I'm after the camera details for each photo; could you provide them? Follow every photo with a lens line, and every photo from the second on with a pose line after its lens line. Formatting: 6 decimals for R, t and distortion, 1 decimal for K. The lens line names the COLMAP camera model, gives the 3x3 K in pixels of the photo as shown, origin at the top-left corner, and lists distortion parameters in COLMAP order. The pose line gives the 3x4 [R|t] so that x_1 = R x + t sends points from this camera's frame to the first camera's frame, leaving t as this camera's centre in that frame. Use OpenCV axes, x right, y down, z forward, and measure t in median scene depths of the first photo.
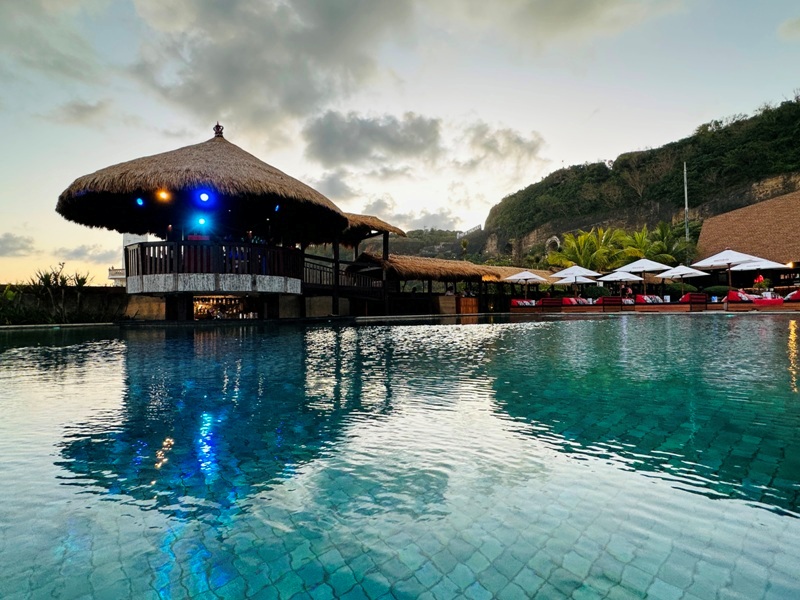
lens RADIAL K [[403.6, 0, 400.0], [0, 403.6, 300.0], [0, 0, 1]] dist [-0.007317, 0.000385]
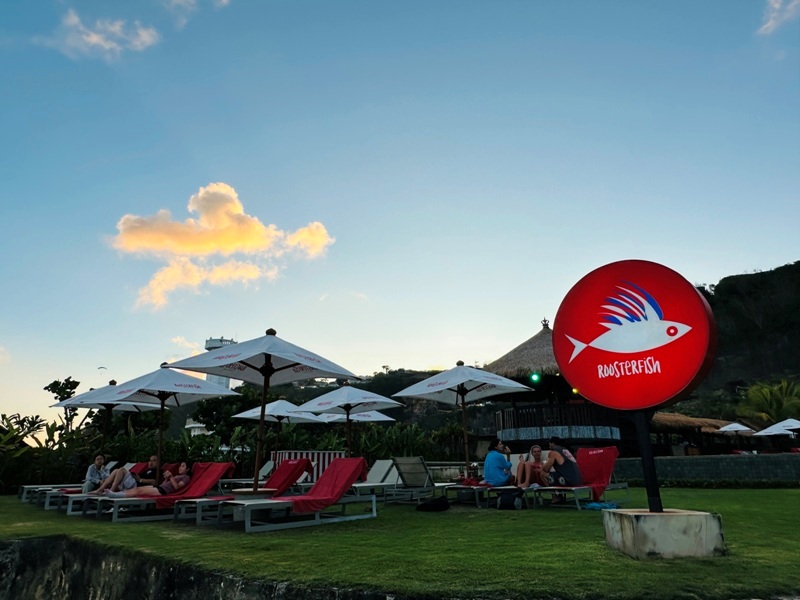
lens RADIAL K [[528.6, 0, 400.0], [0, 528.6, 300.0], [0, 0, 1]] dist [0.002710, 0.000846]
pose [[0.998876, -0.006381, -0.046976, -0.523294], [-0.007447, 0.957478, -0.288410, 0.028468], [0.046819, 0.288436, 0.956354, -0.508025]]
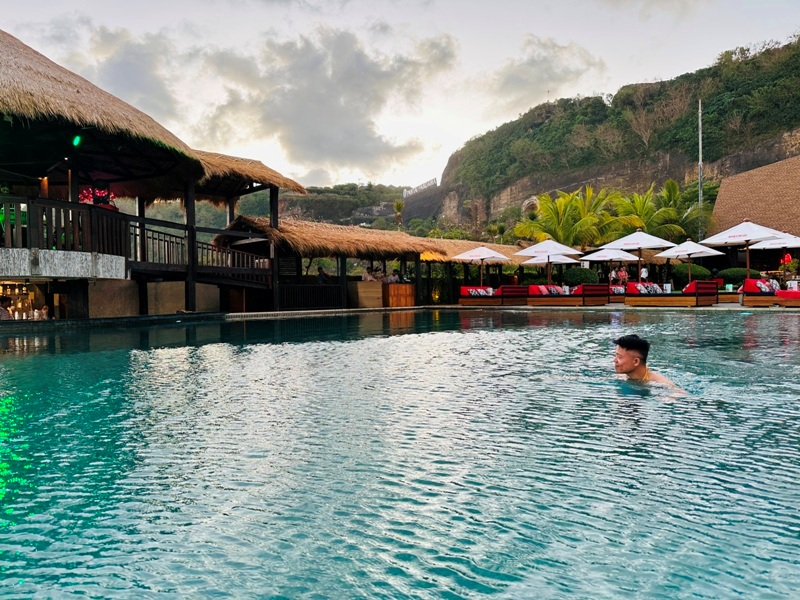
lens RADIAL K [[565.6, 0, 400.0], [0, 565.6, 300.0], [0, 0, 1]] dist [0.054999, -0.070594]
pose [[0.991144, 0.000370, 0.132791, 0.036465], [-0.004482, 0.999520, 0.030668, -0.007445], [-0.132716, -0.030991, 0.990669, 0.033309]]
